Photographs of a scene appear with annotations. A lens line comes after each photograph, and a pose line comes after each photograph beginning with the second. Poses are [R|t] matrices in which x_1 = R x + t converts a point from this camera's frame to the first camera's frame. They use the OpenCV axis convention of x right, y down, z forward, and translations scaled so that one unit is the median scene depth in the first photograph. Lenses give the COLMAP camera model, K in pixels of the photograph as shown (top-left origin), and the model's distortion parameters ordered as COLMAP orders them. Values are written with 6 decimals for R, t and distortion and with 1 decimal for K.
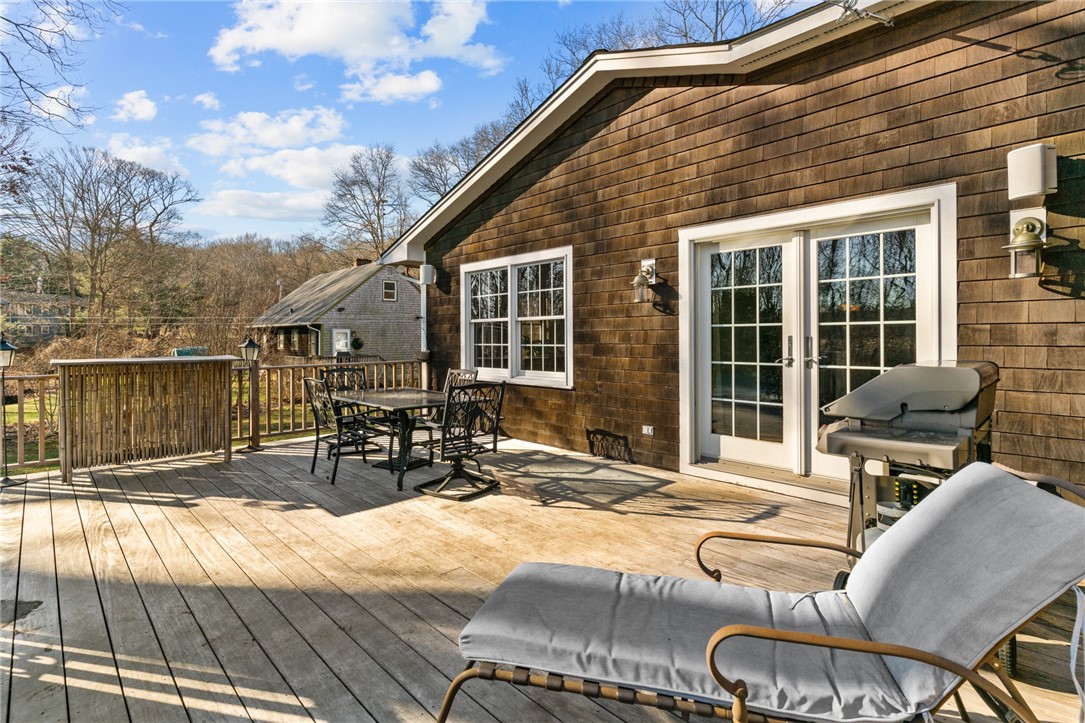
lens RADIAL K [[534.0, 0, 540.9], [0, 534.0, 345.3], [0, 0, 1]] dist [-0.000840, 0.000196]
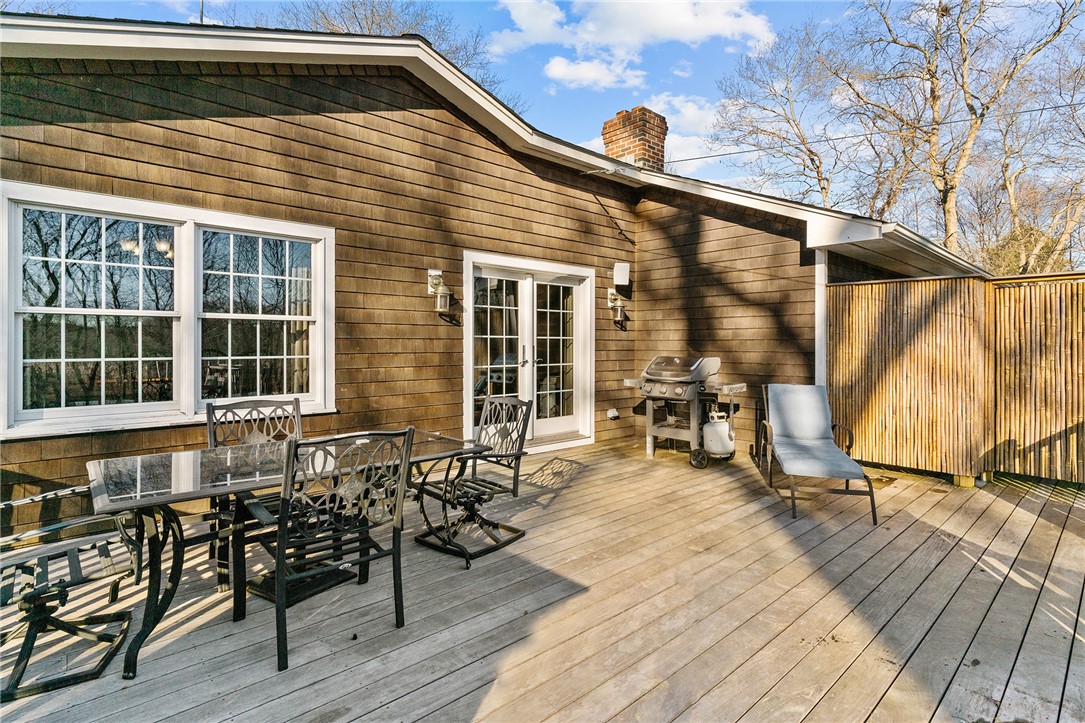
lens RADIAL K [[554.9, 0, 542.5], [0, 554.9, 350.3], [0, 0, 1]] dist [0.001304, 0.000494]
pose [[0.000377, -0.007901, 0.999969, -1.005015], [0.010853, 0.999910, 0.007897, -0.014729], [-0.999941, 0.010850, 0.000463, 0.924173]]
